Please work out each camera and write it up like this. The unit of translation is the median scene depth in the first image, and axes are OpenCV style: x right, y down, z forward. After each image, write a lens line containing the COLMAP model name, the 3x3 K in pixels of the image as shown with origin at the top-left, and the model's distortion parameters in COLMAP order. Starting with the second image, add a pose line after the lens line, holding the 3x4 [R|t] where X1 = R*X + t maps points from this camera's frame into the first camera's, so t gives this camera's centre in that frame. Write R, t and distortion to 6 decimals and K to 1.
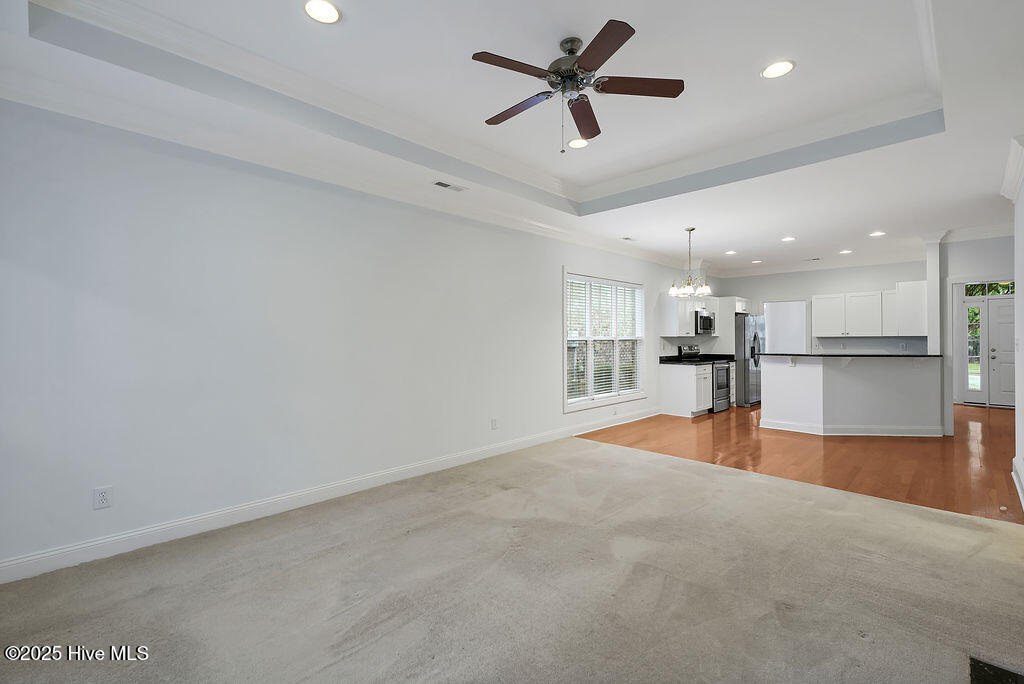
lens RADIAL K [[449.7, 0, 513.8], [0, 449.7, 337.6], [0, 0, 1]] dist [0.017015, -0.002243]
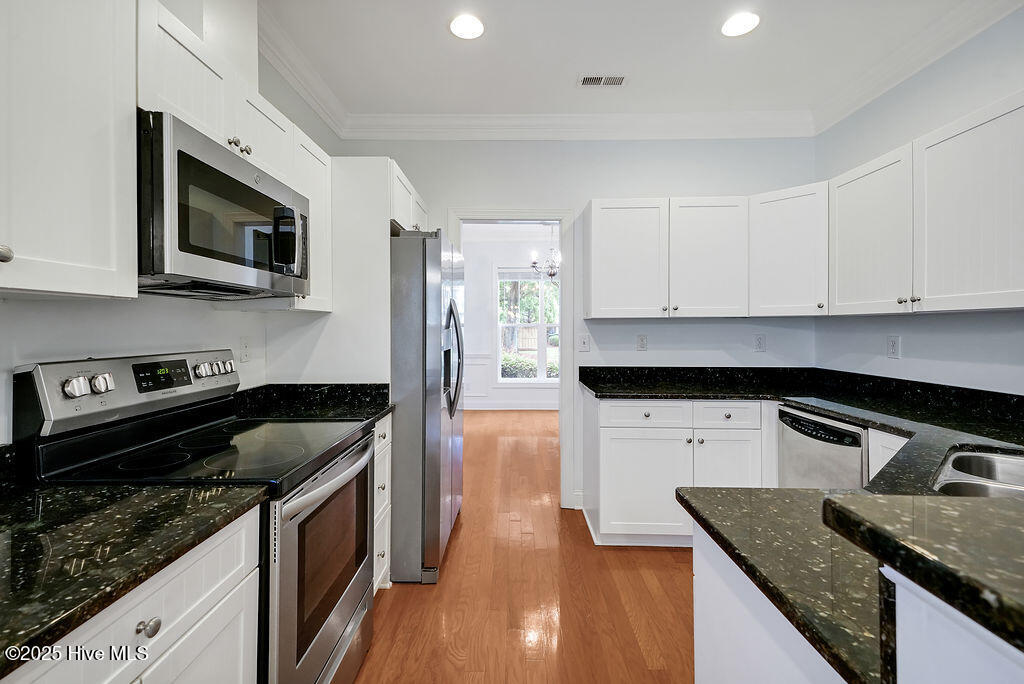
lens RADIAL K [[449.7, 0, 511.9], [0, 449.7, 322.4], [0, 0, 1]] dist [0.017015, -0.002243]
pose [[0.722802, 0.007820, 0.691011, 0.408763], [0.000436, 0.999931, -0.011771, 0.006254], [-0.691055, 0.008809, 0.722749, 0.863986]]
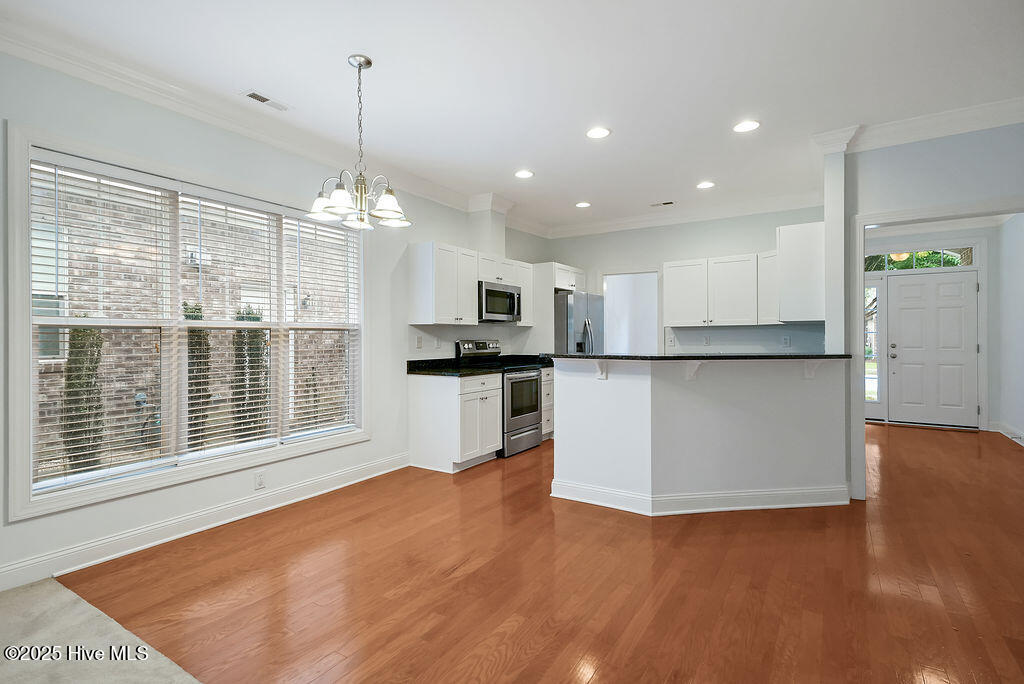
lens RADIAL K [[493.3, 0, 512.2], [0, 493.3, 338.9], [0, 0, 1]] dist [0.025687, -0.001582]
pose [[0.977590, -0.002007, 0.210506, 0.327489], [0.000822, 0.999983, 0.005715, 0.012026], [-0.210514, -0.005414, 0.977576, 0.390951]]
